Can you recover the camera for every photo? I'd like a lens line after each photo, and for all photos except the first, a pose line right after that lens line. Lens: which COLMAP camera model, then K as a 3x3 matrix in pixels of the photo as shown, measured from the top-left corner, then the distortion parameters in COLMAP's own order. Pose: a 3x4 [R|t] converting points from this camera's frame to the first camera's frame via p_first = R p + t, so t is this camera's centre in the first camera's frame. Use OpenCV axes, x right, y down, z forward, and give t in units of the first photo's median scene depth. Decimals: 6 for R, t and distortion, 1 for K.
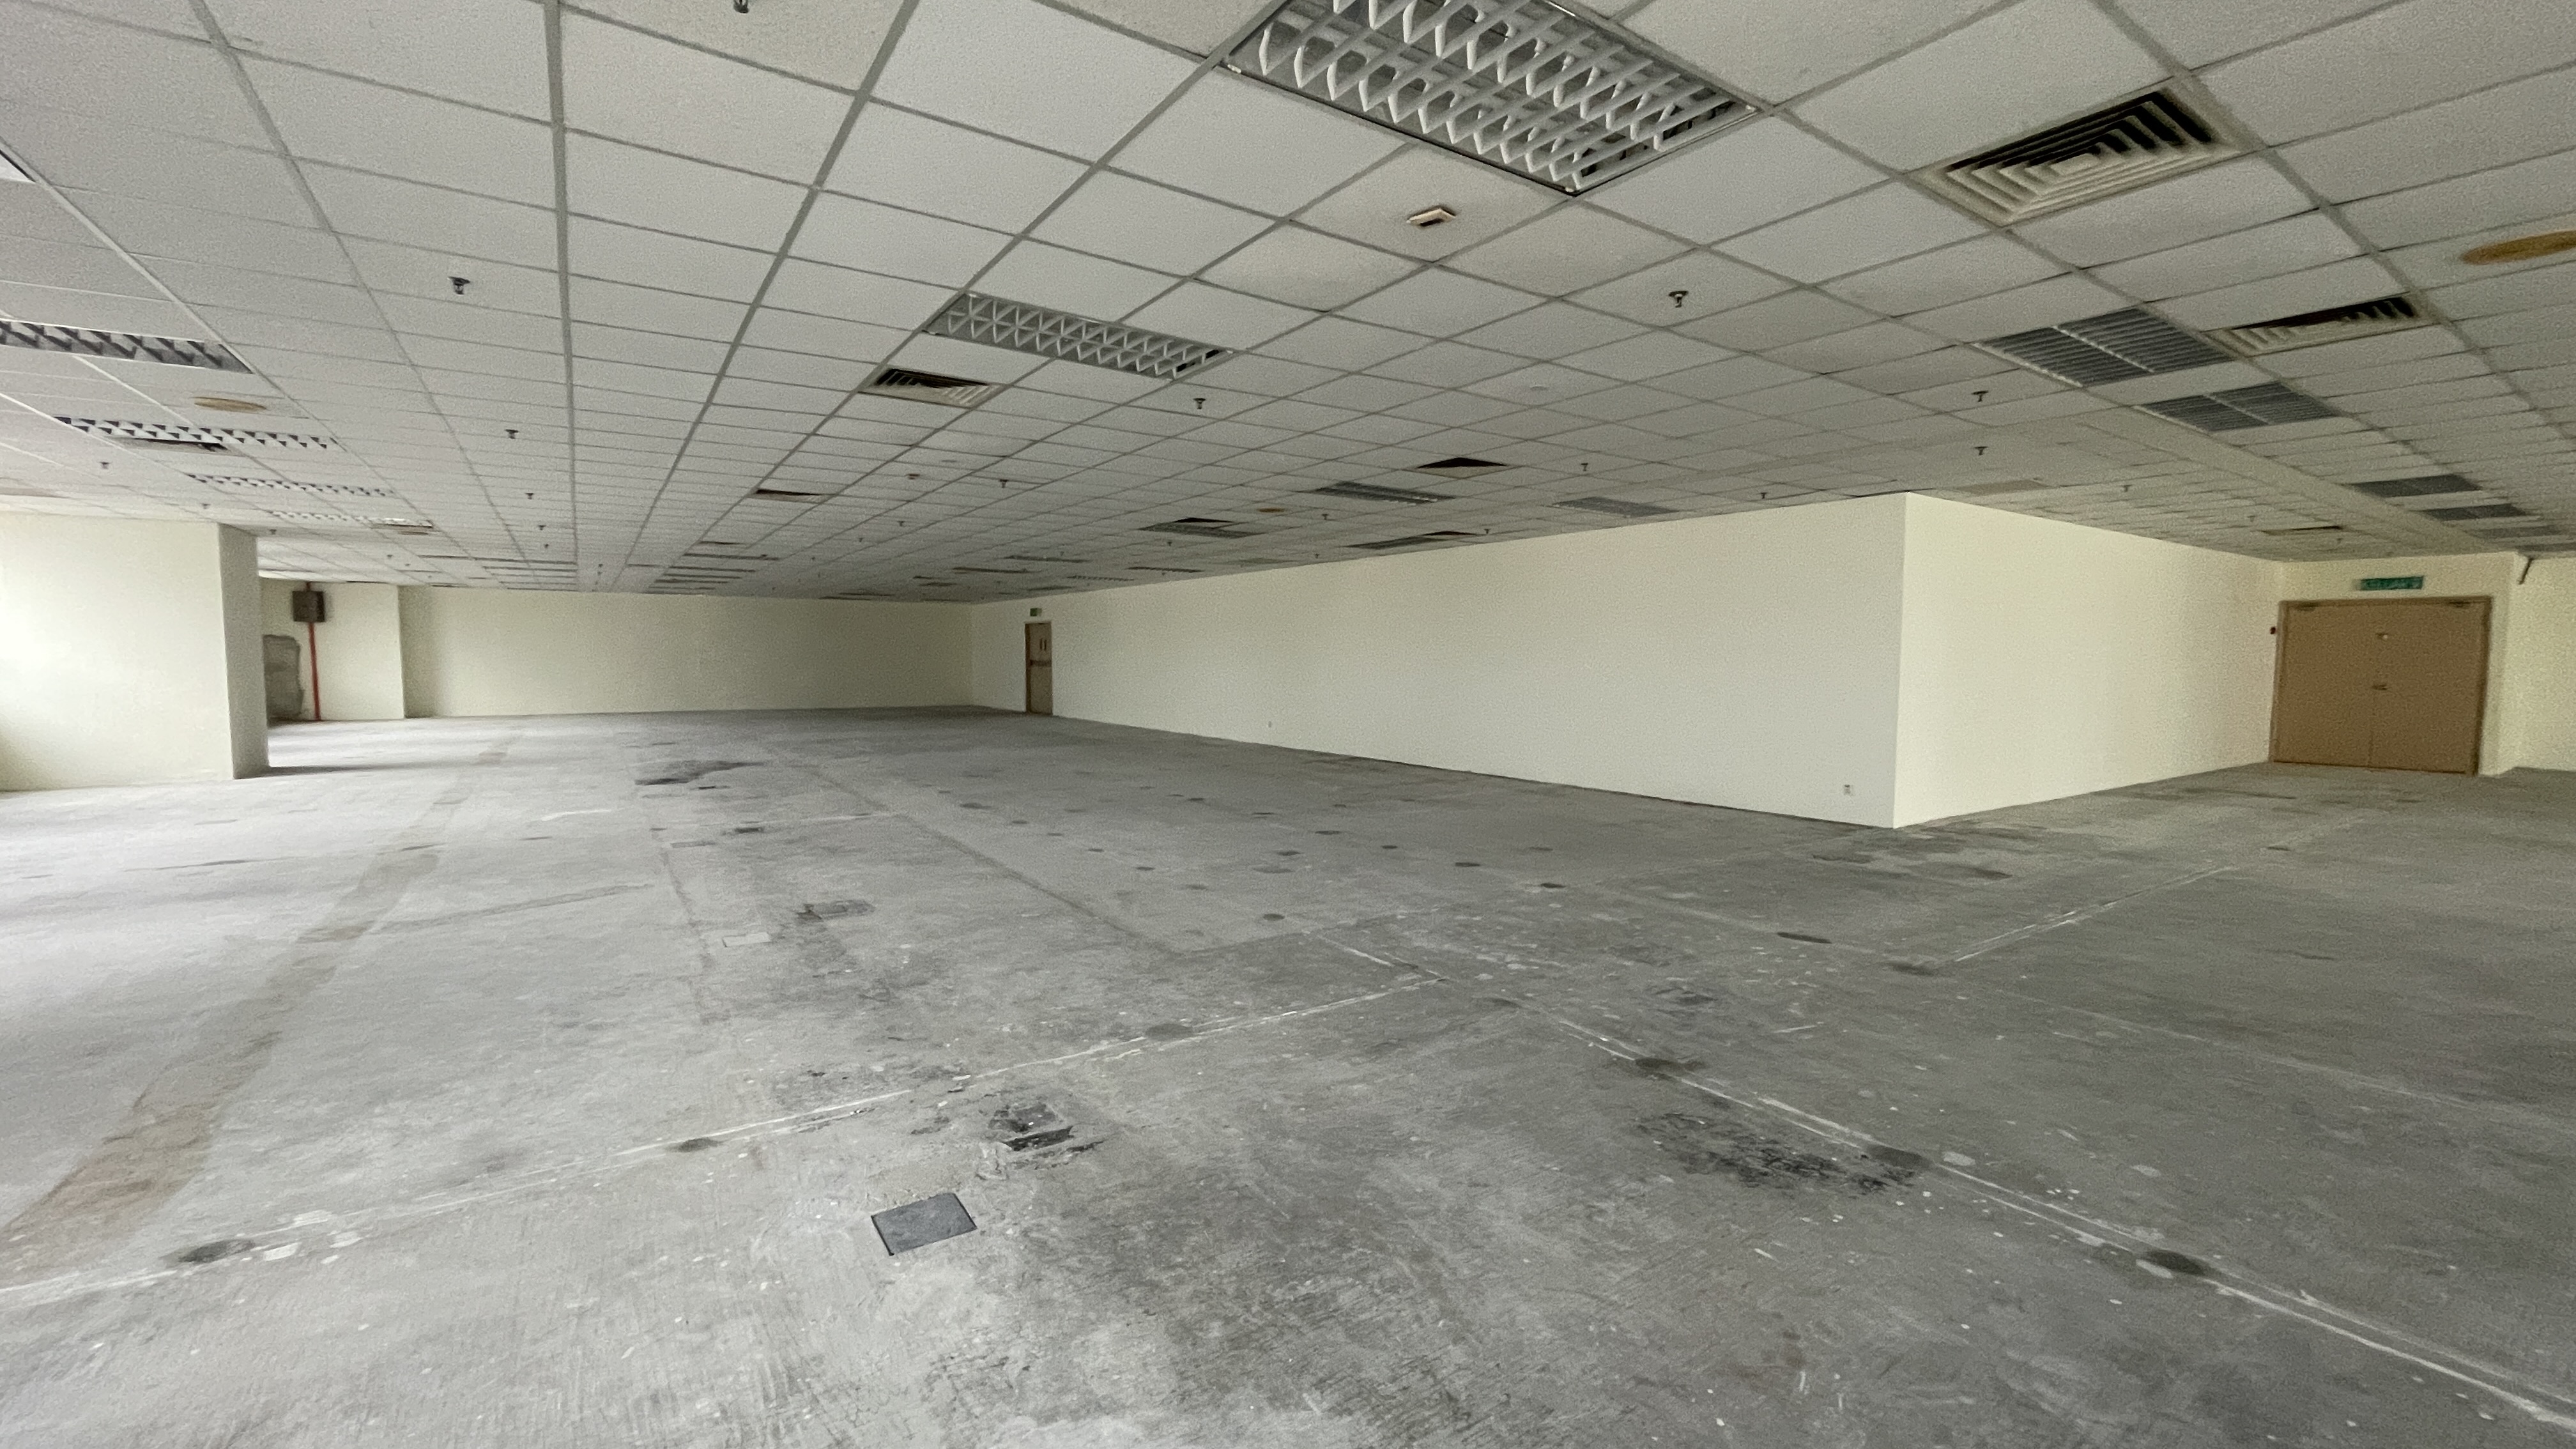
lens RADIAL K [[1045.7, 0, 1288.0], [0, 1045.7, 724.5], [0, 0, 1]] dist [0.000570, 0.000155]
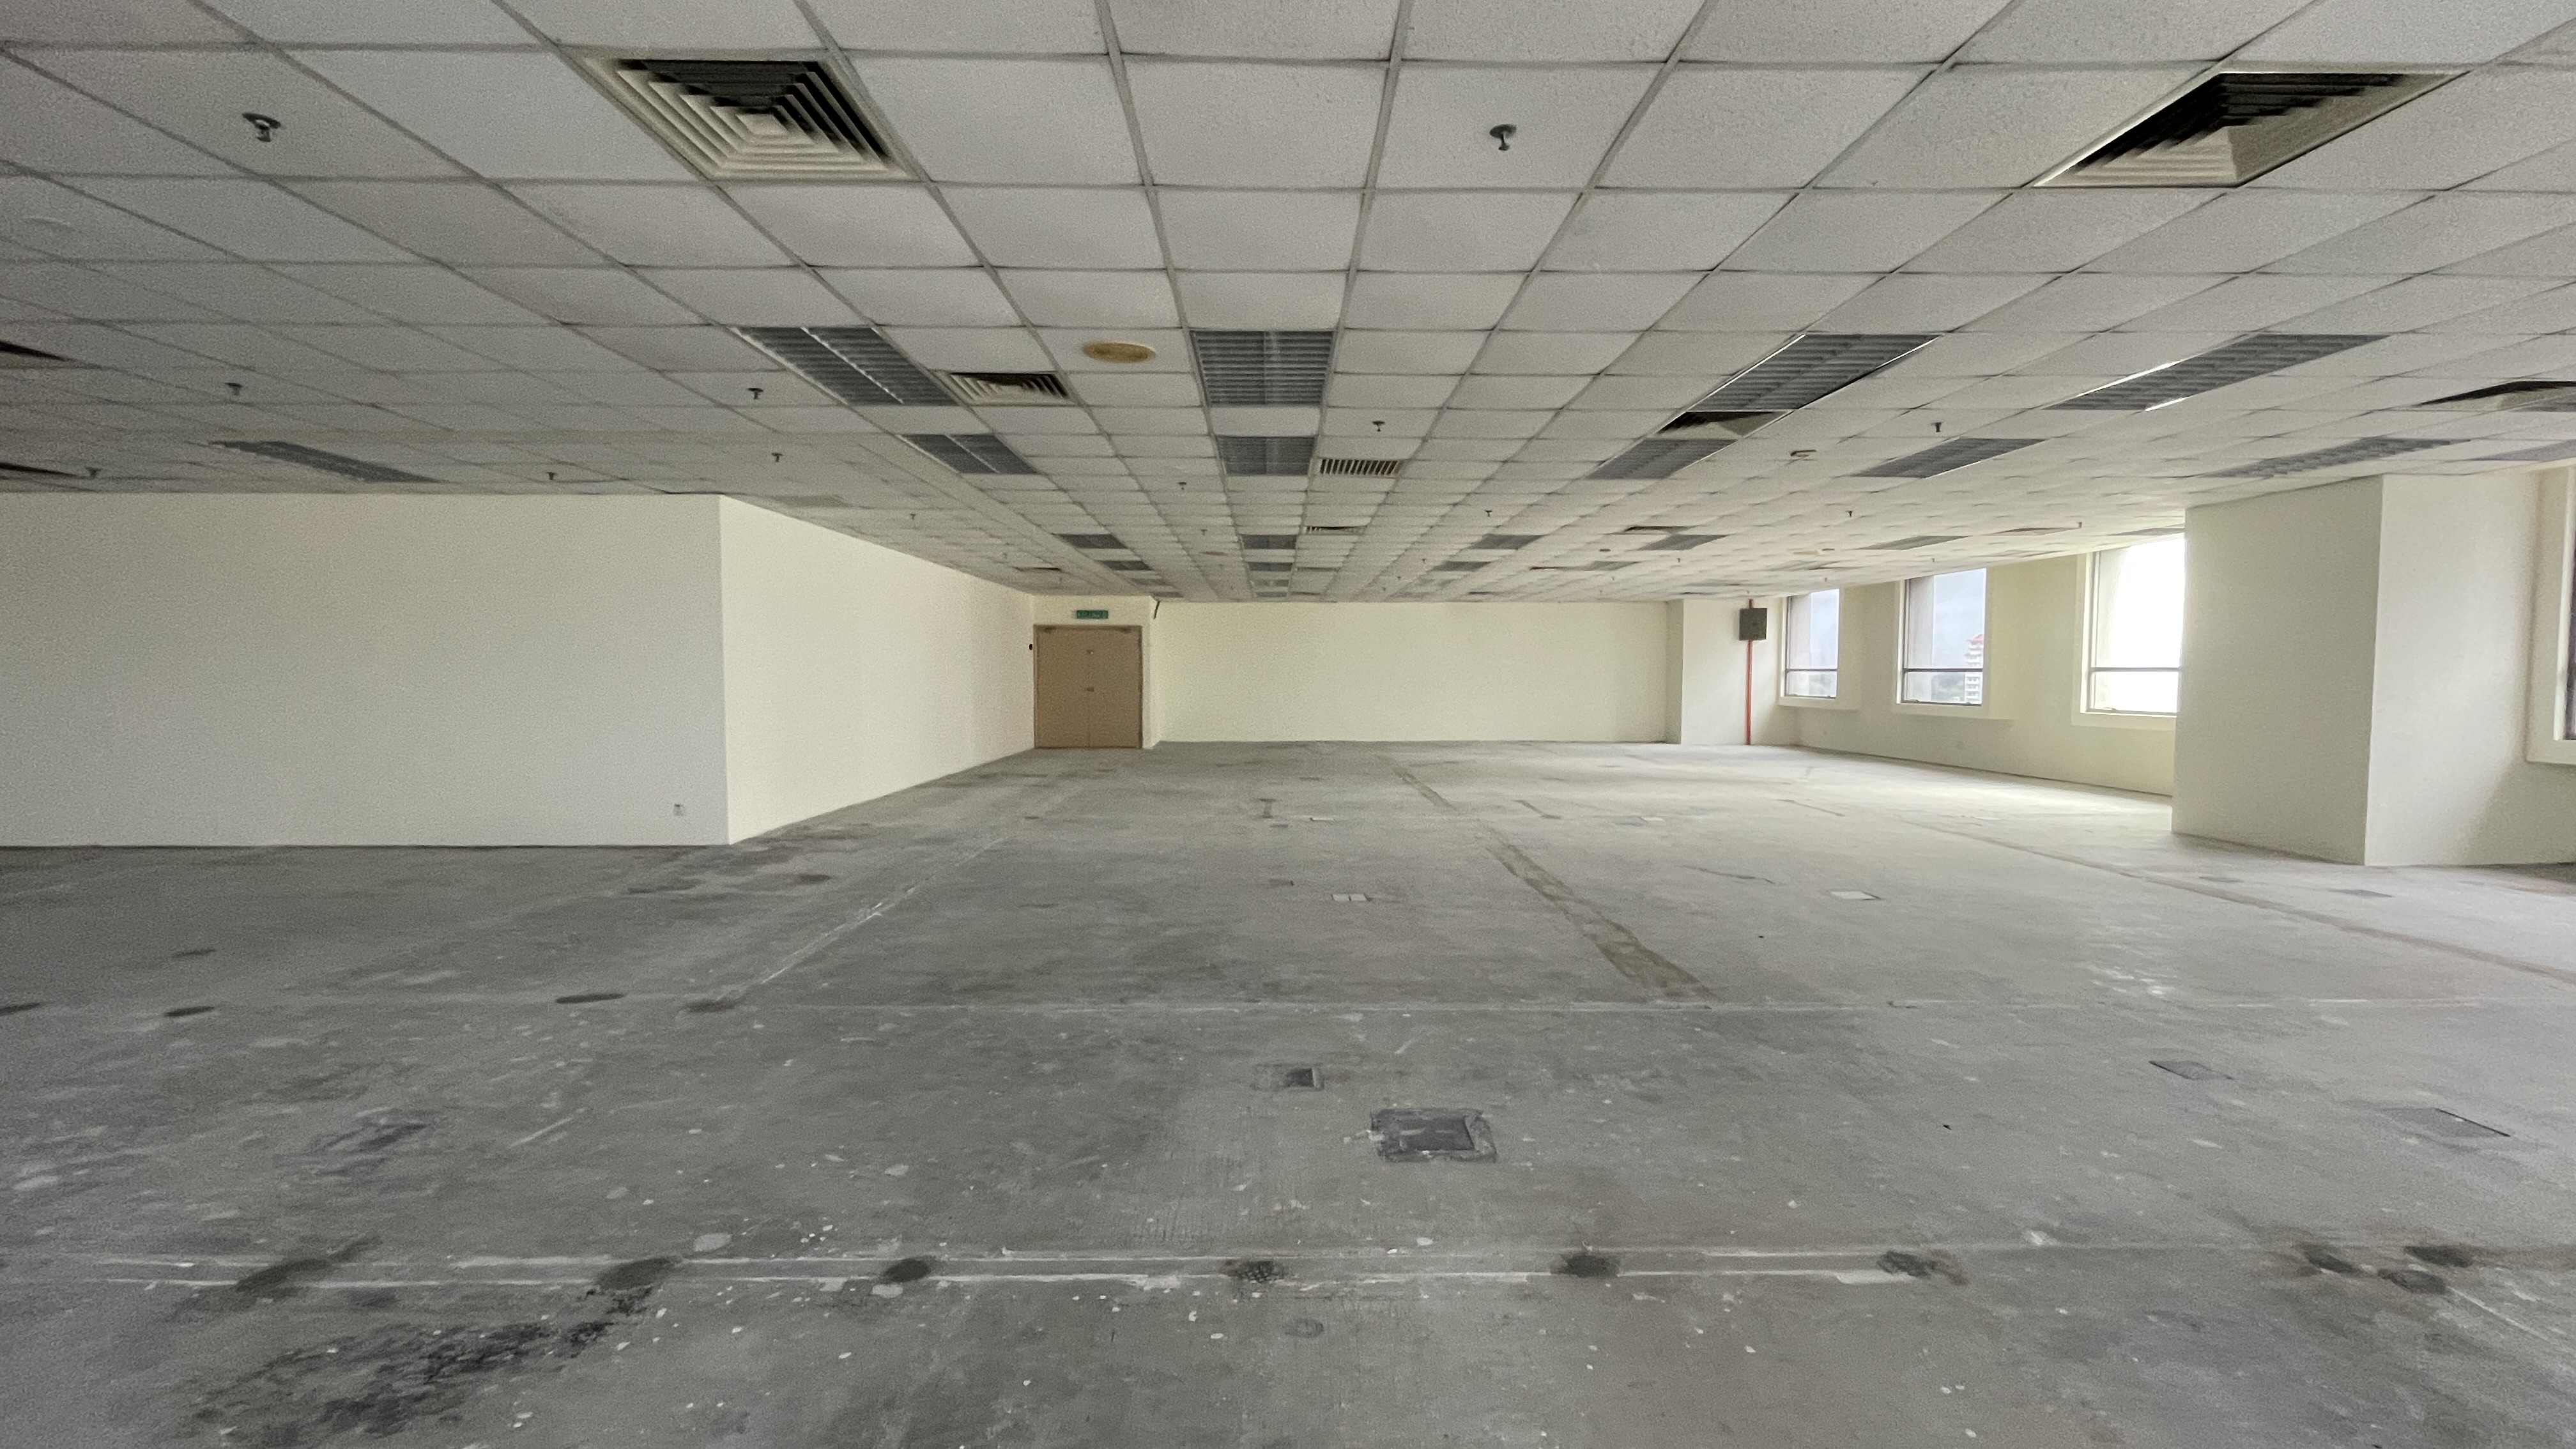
lens RADIAL K [[1070.3, 0, 1290.9], [0, 1070.3, 714.6], [0, 0, 1]] dist [-0.000493, -0.000018]
pose [[0.550026, -0.038135, 0.834276, 0.122939], [0.056477, 0.998369, 0.008401, 0.002828], [-0.833236, 0.042497, 0.551282, 0.067756]]
